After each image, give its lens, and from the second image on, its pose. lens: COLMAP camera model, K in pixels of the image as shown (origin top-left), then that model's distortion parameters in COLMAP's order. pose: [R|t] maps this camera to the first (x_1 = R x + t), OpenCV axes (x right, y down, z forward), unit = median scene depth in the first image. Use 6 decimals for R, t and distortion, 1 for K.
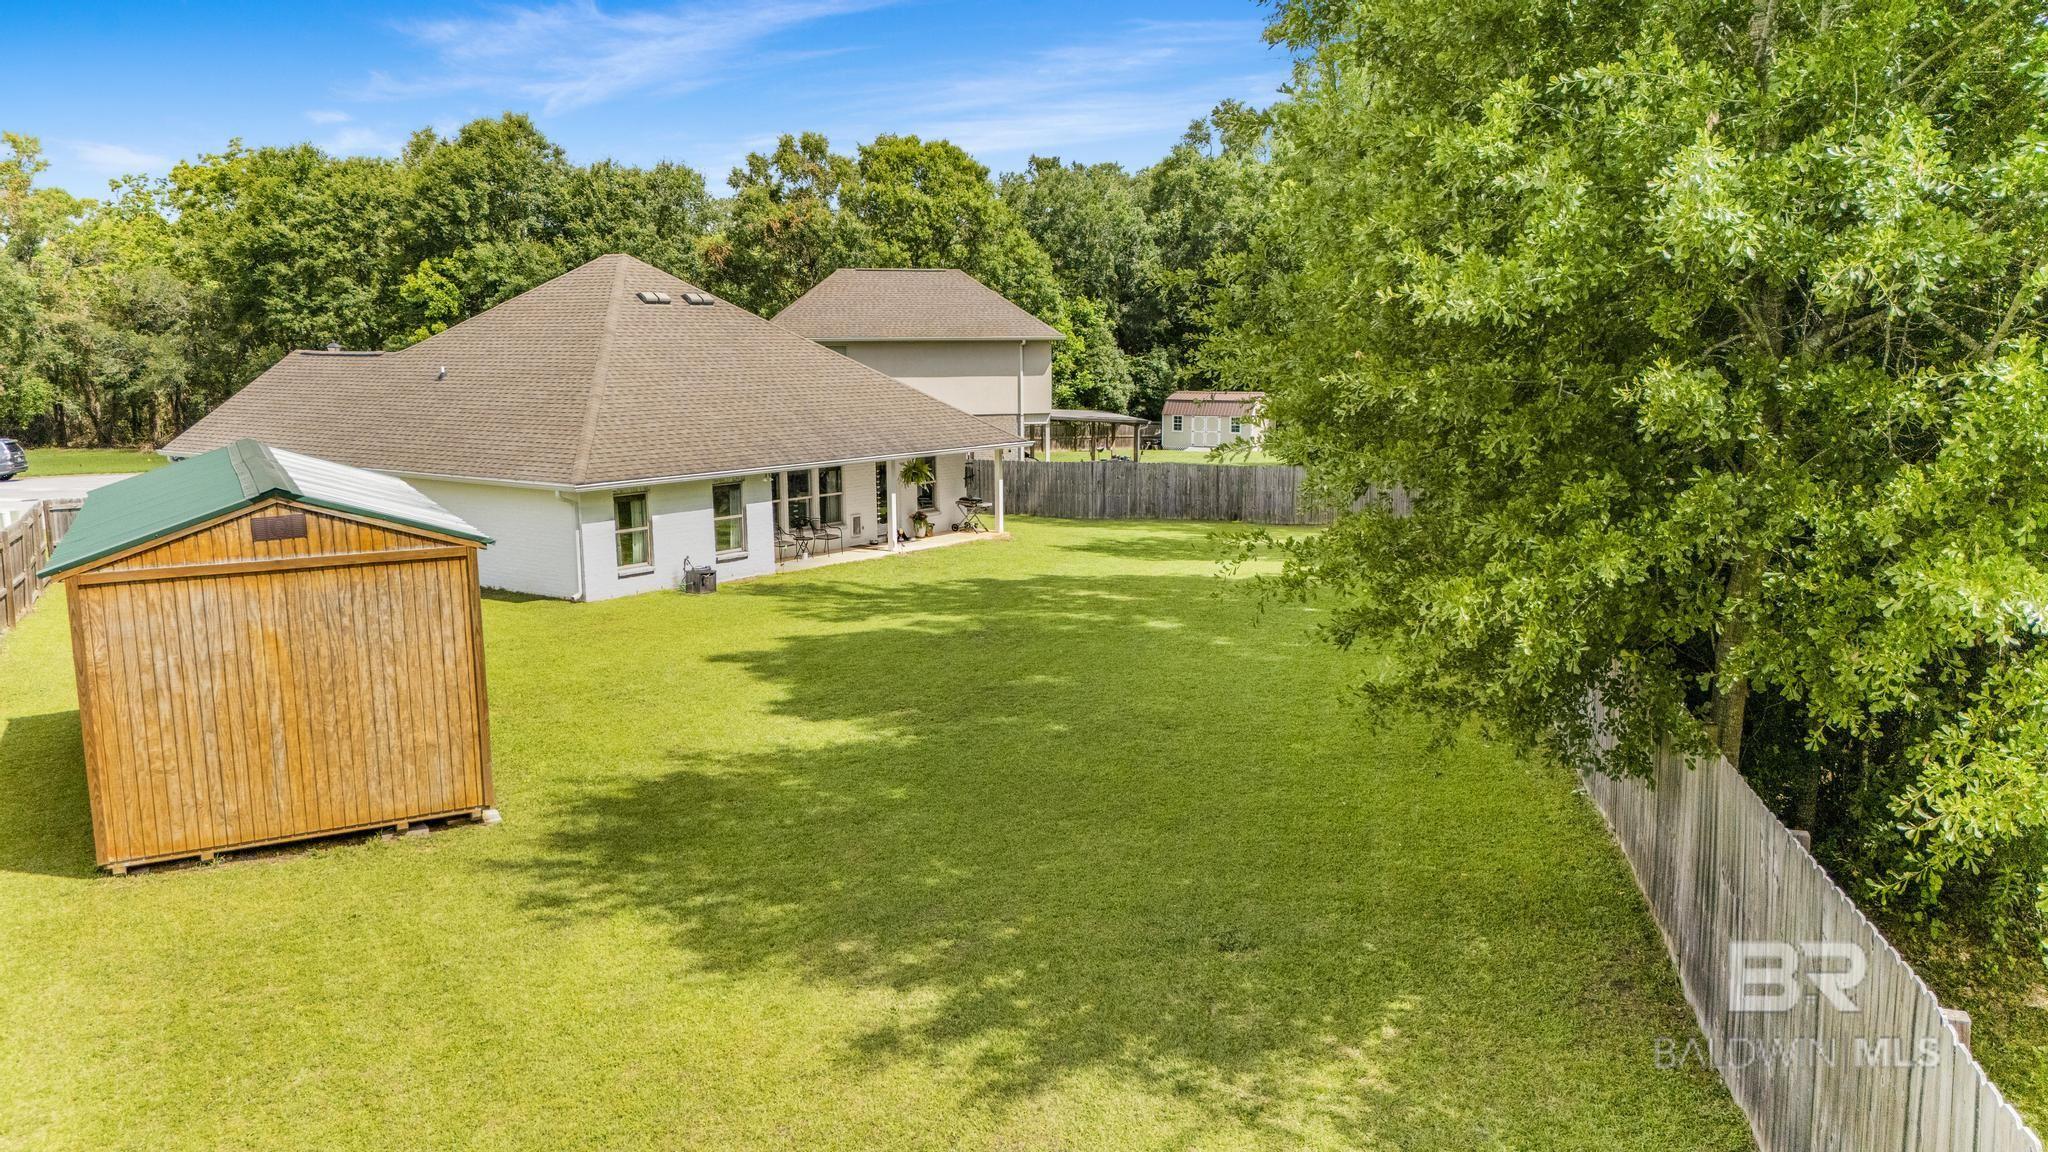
lens RADIAL K [[1437.3, 0, 1077.2], [0, 1437.3, 574.7], [0, 0, 1]] dist [-0.000203, -0.000291]
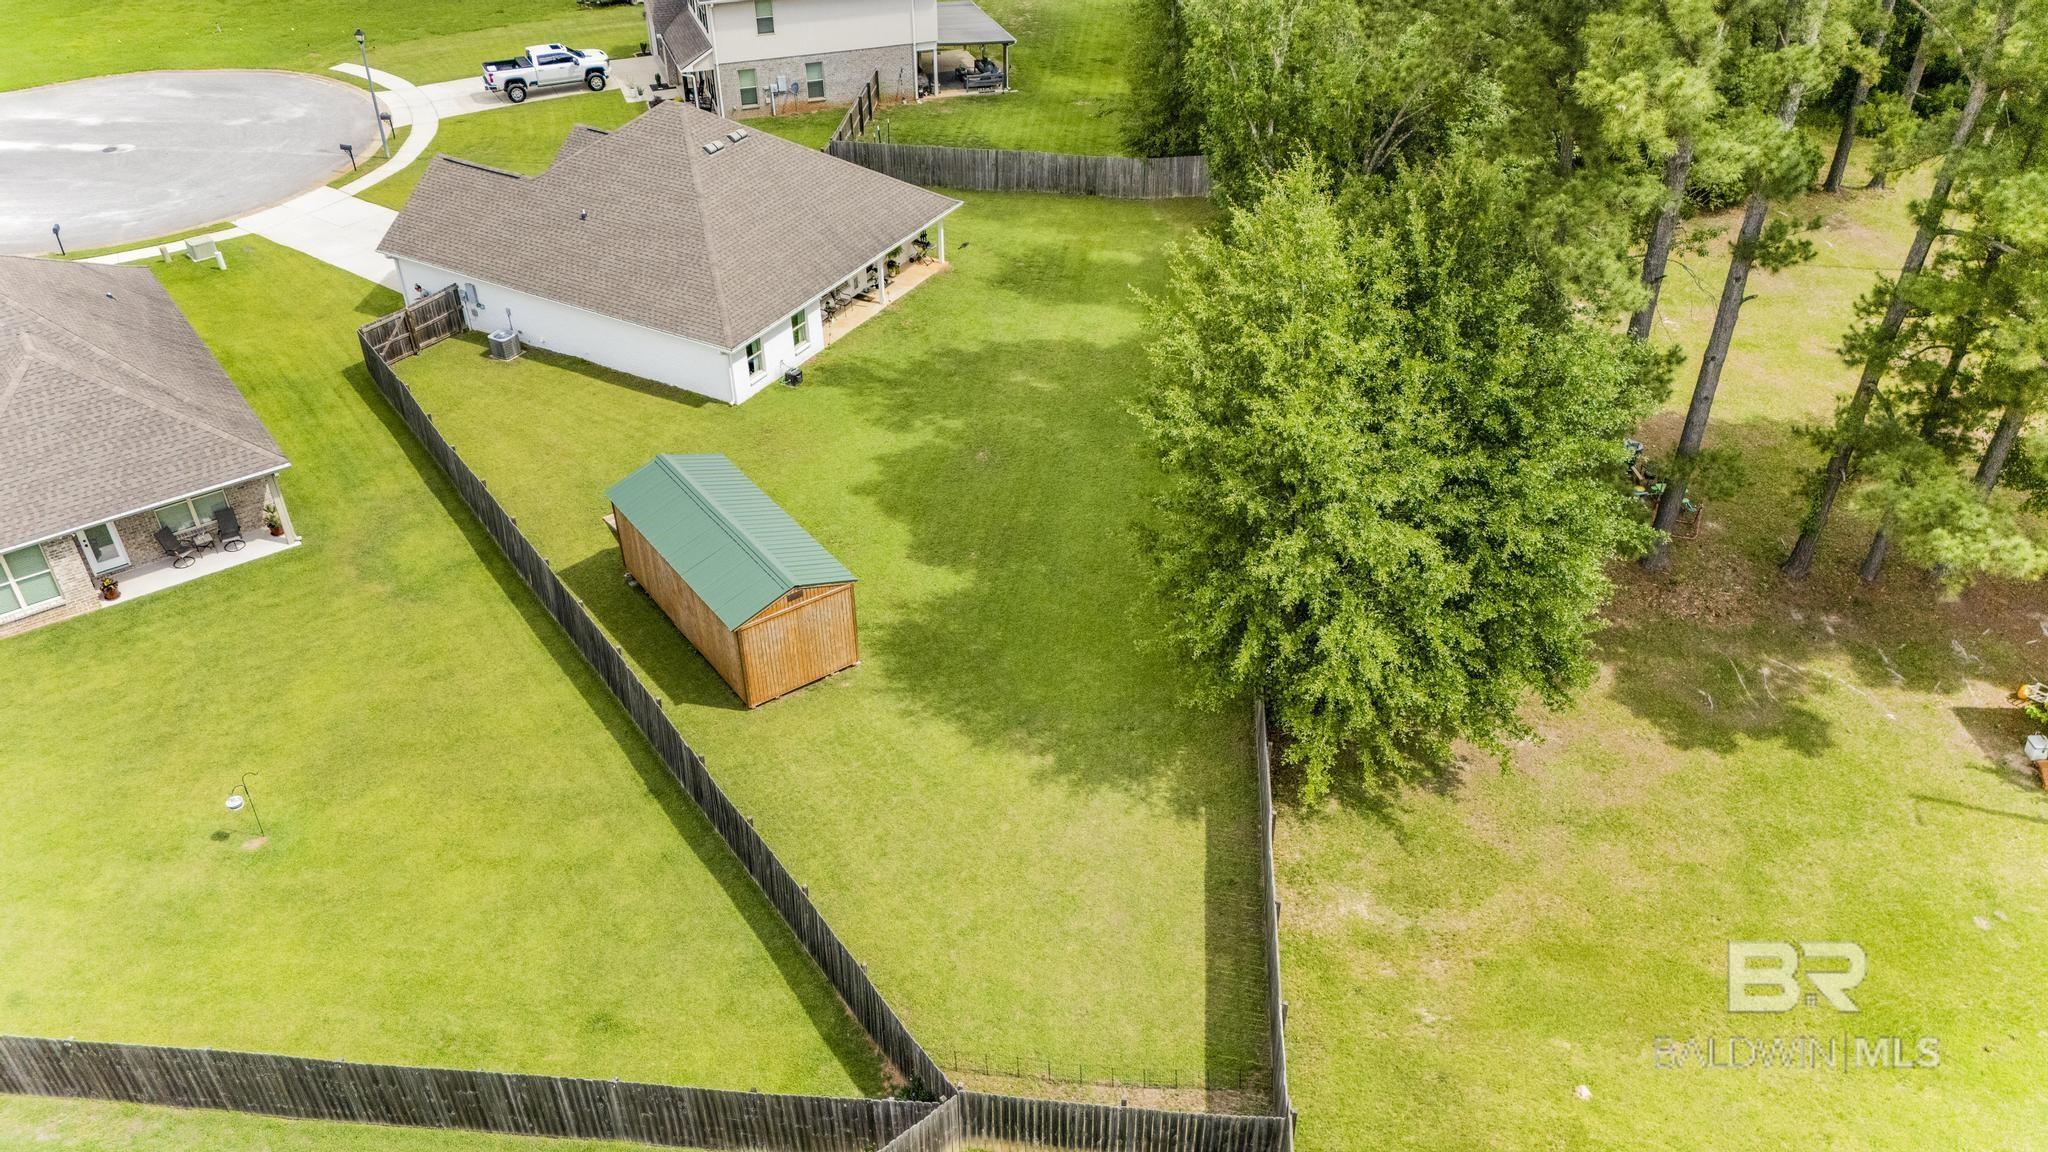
lens RADIAL K [[1436.0, 0, 1024.0], [0, 1436.0, 576.0], [0, 0, 1]] dist [0.001263, 0.000072]
pose [[0.995030, -0.048623, 0.086895, -0.331546], [0.002284, 0.883586, 0.468263, -1.277596], [-0.099547, -0.465737, 0.879306, -1.371687]]
